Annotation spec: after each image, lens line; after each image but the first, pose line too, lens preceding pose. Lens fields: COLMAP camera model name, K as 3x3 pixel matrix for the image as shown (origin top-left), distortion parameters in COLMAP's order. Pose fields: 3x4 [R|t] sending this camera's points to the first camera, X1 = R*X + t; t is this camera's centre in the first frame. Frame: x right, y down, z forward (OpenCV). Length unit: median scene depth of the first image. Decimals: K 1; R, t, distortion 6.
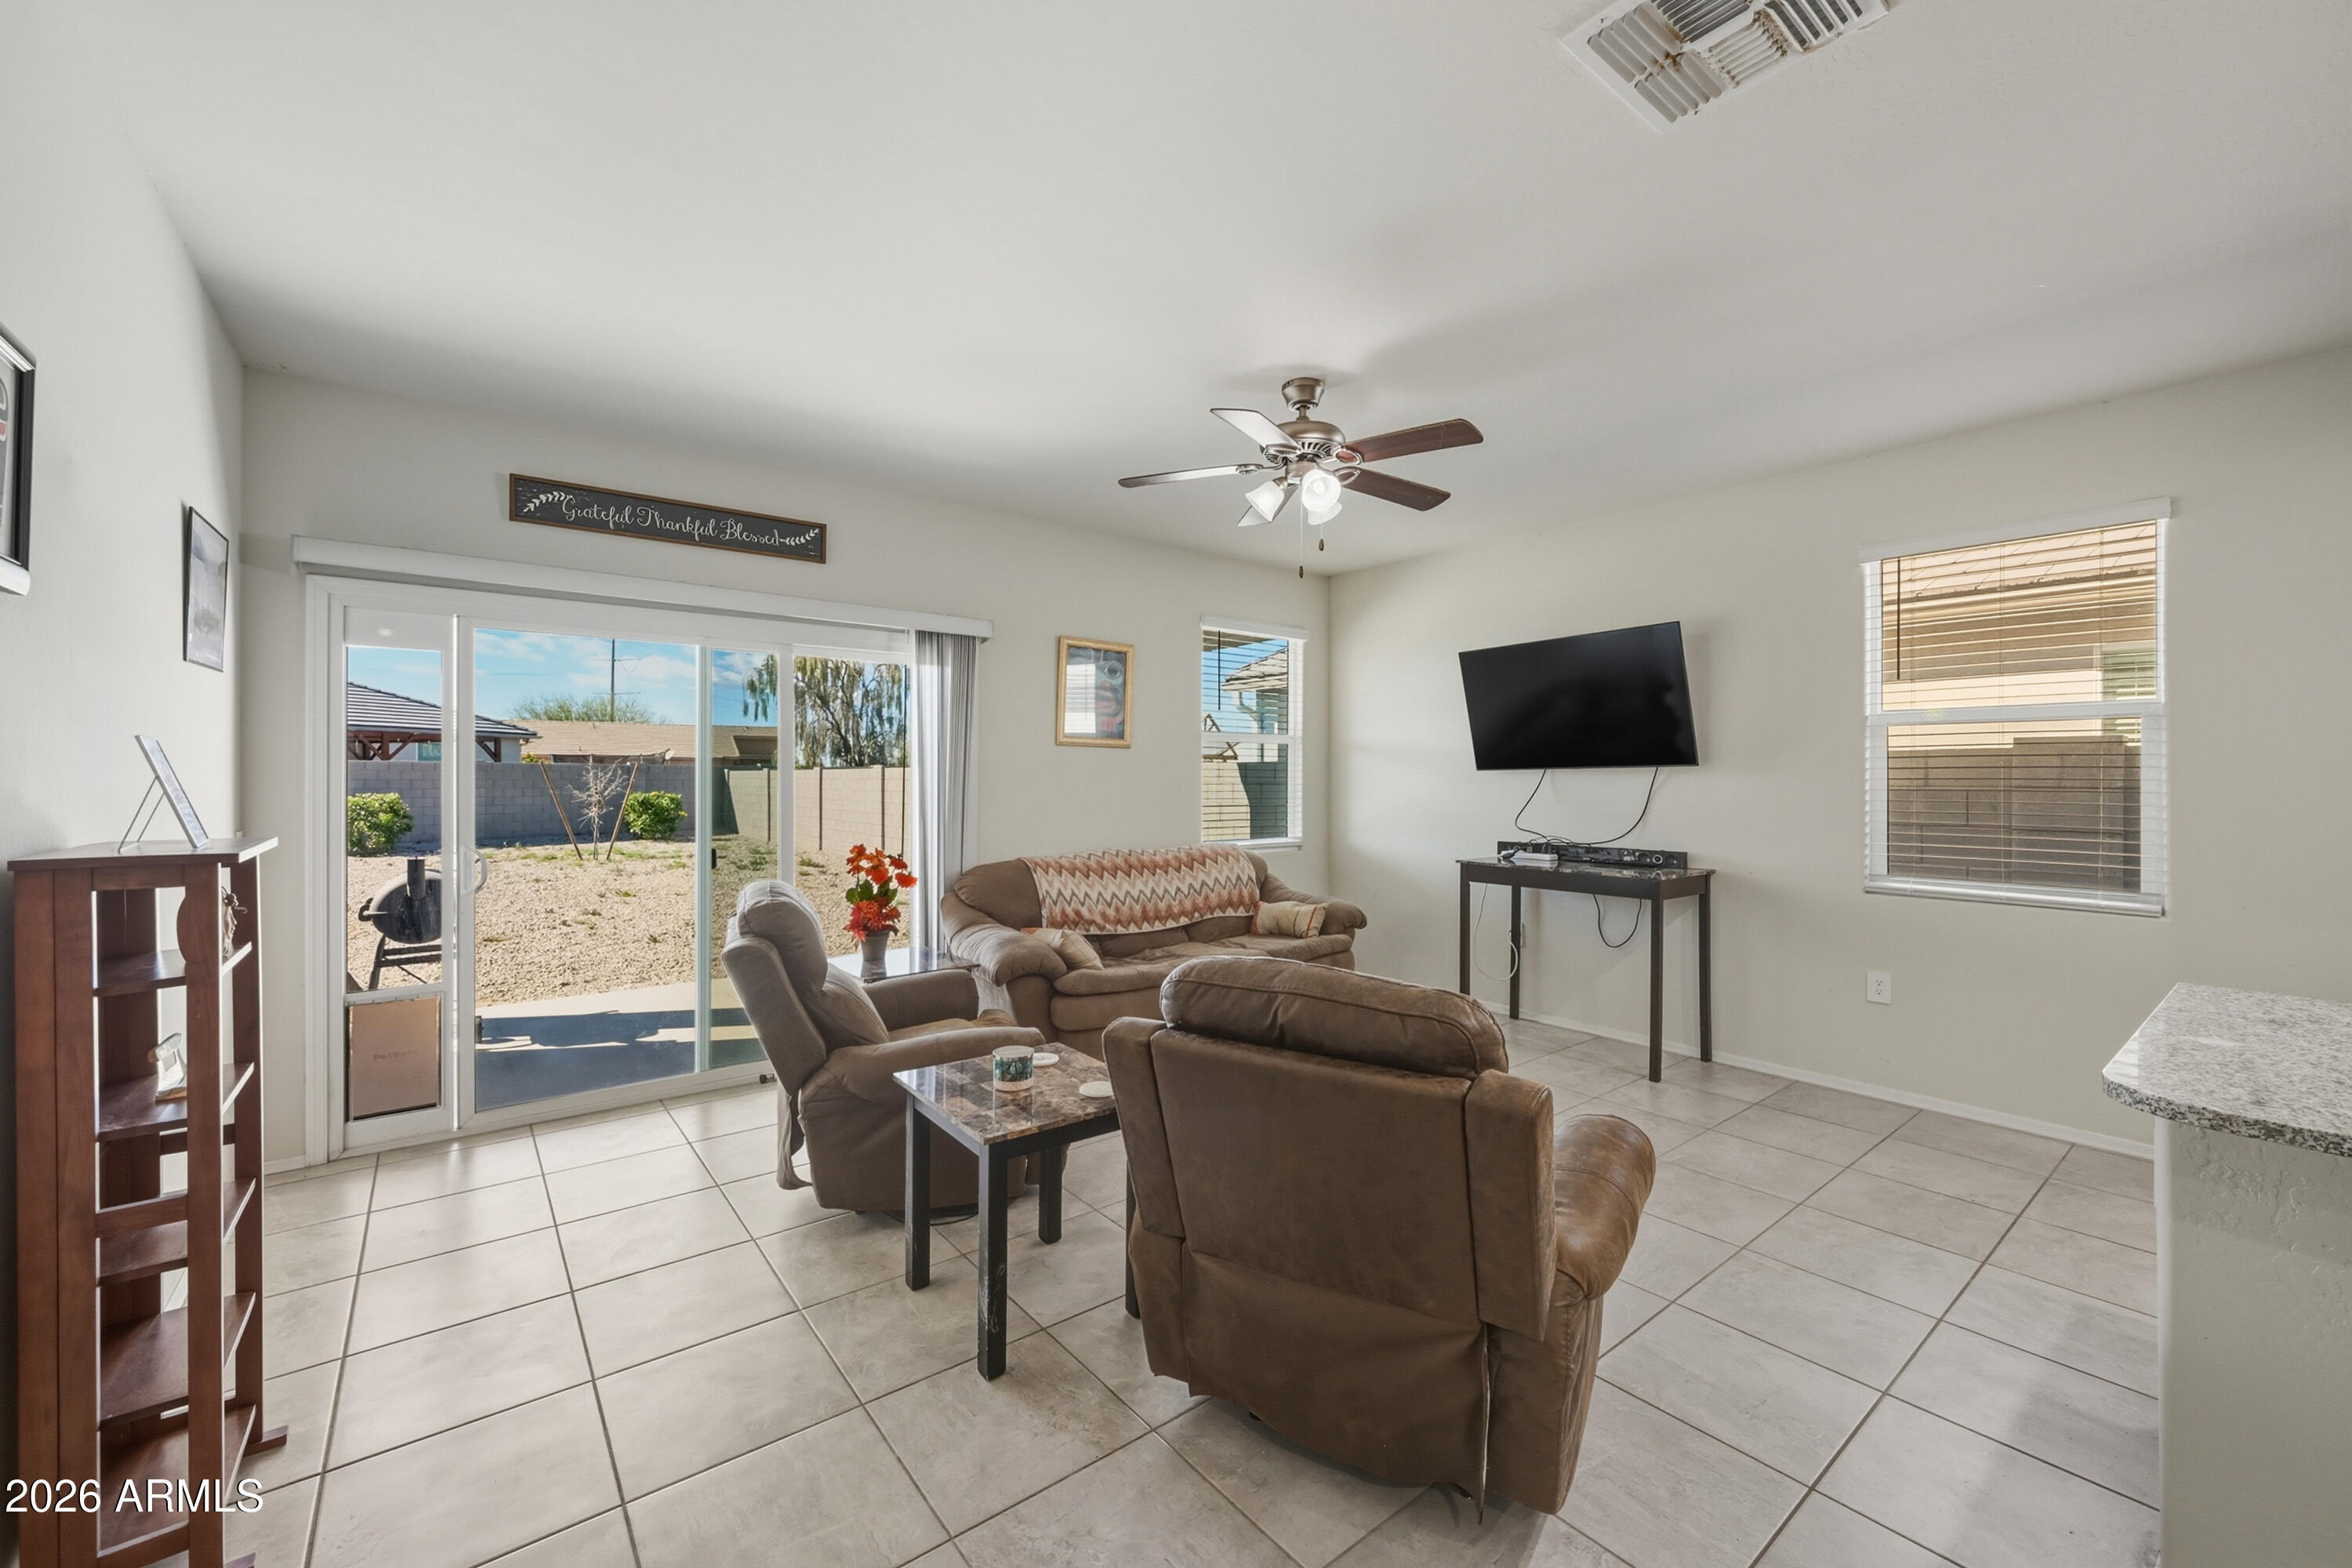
lens RADIAL K [[928.3, 0, 1181.3], [0, 928.3, 777.3], [0, 0, 1]] dist [0.001447, 0.000081]
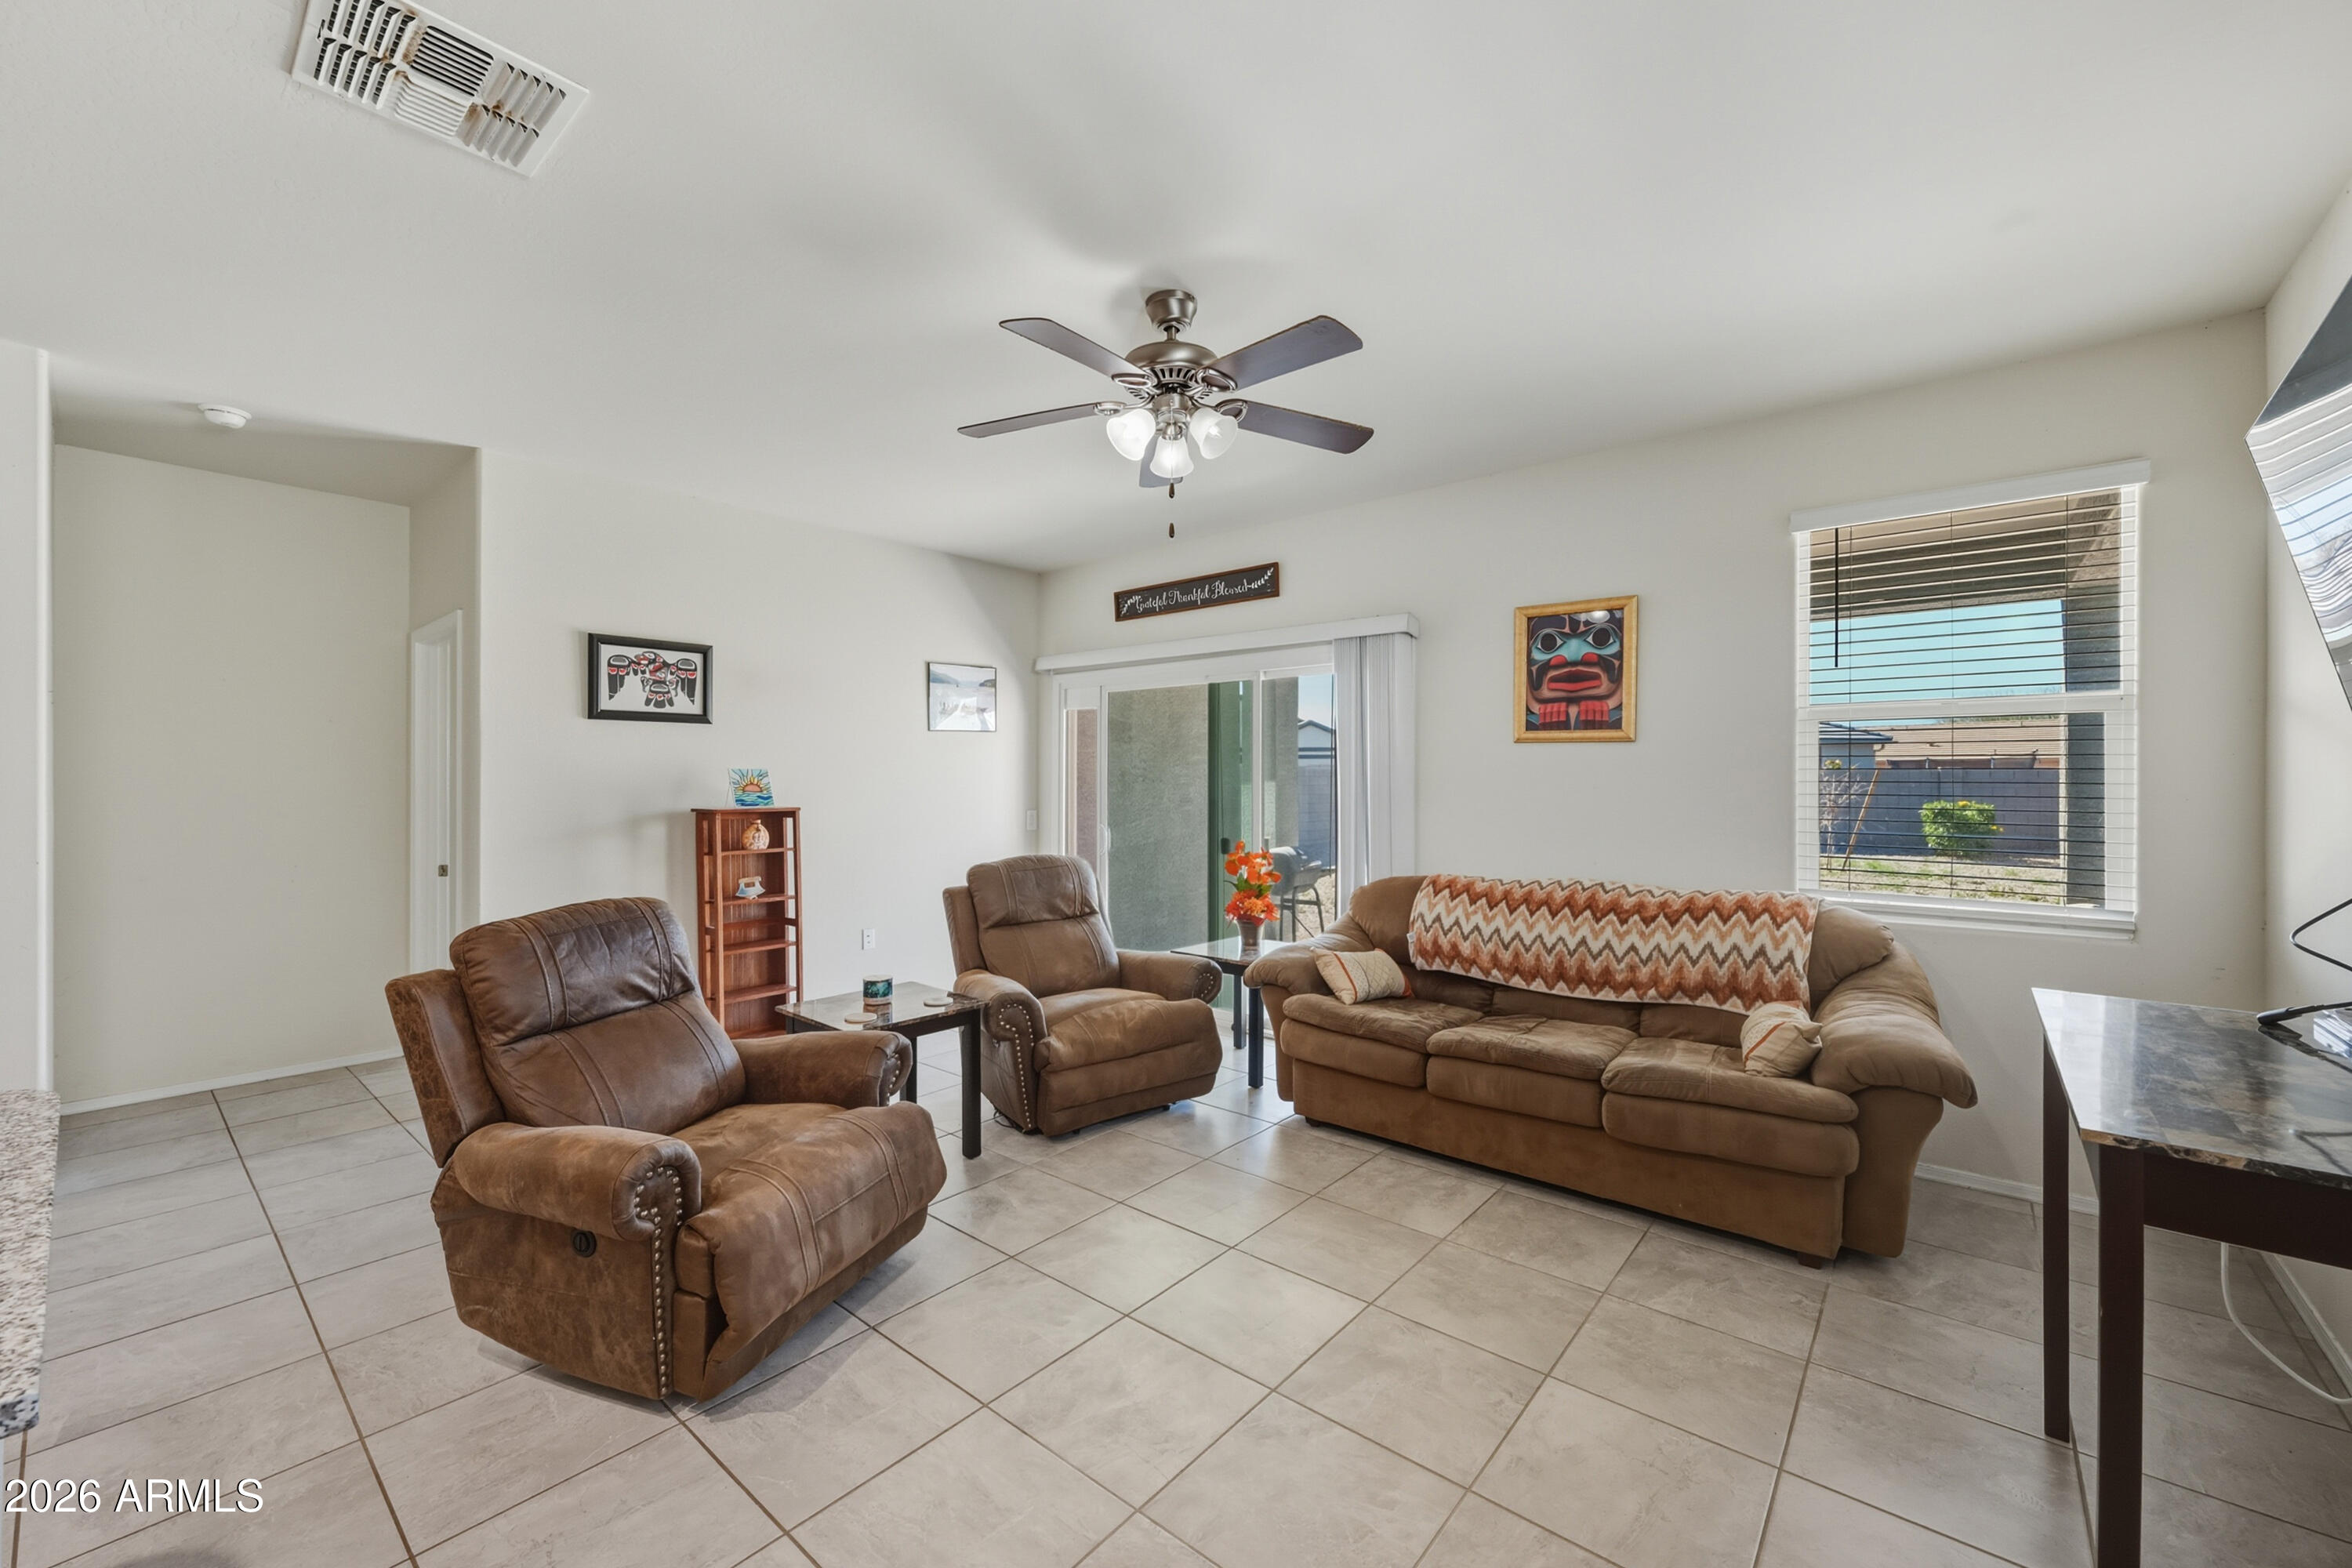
lens RADIAL K [[928.3, 0, 1164.8], [0, 928.3, 785.4], [0, 0, 1]] dist [0.001447, 0.000081]
pose [[0.196748, 0.001726, -0.980453, 0.623837], [-0.000743, 0.999998, 0.001612, 0.000987], [0.980454, 0.000411, 0.196749, 0.559671]]
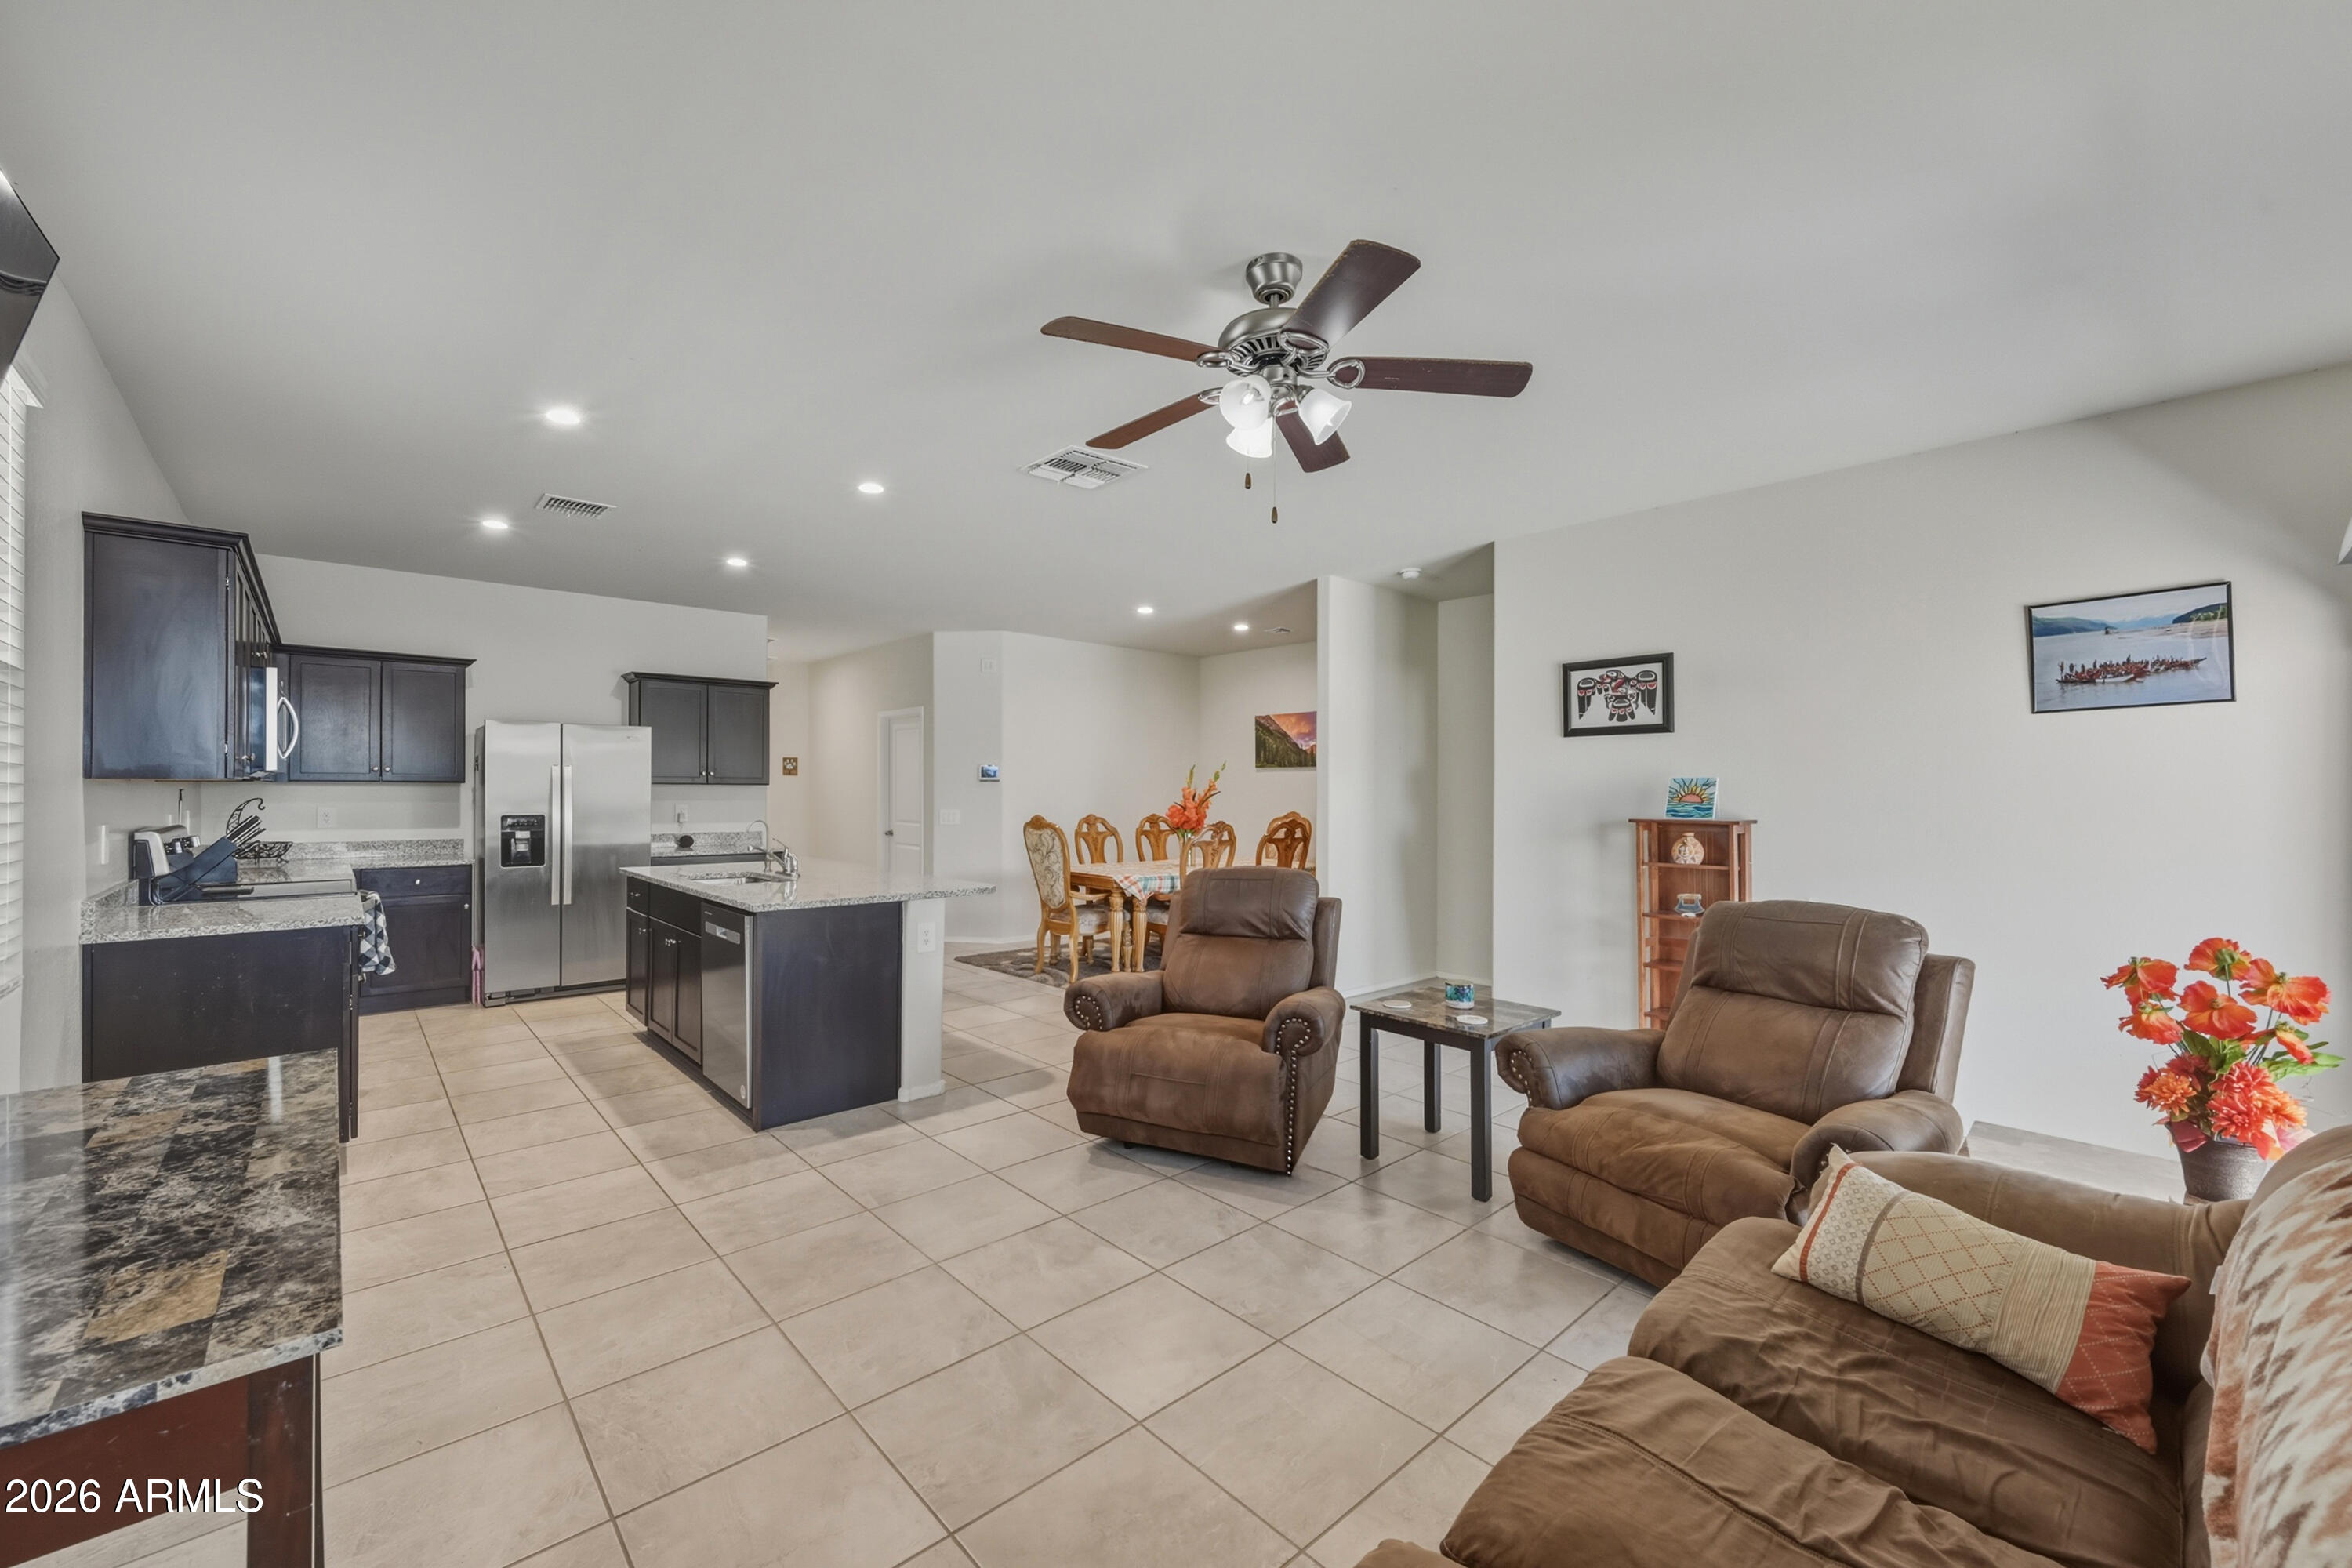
lens RADIAL K [[928.3, 0, 1168.3], [0, 928.3, 782.4], [0, 0, 1]] dist [0.001447, 0.000081]
pose [[-0.997405, -0.009521, -0.071365, 0.178436], [-0.008948, 0.999925, -0.008350, 0.002392], [0.071439, -0.007690, -0.997415, 1.172743]]
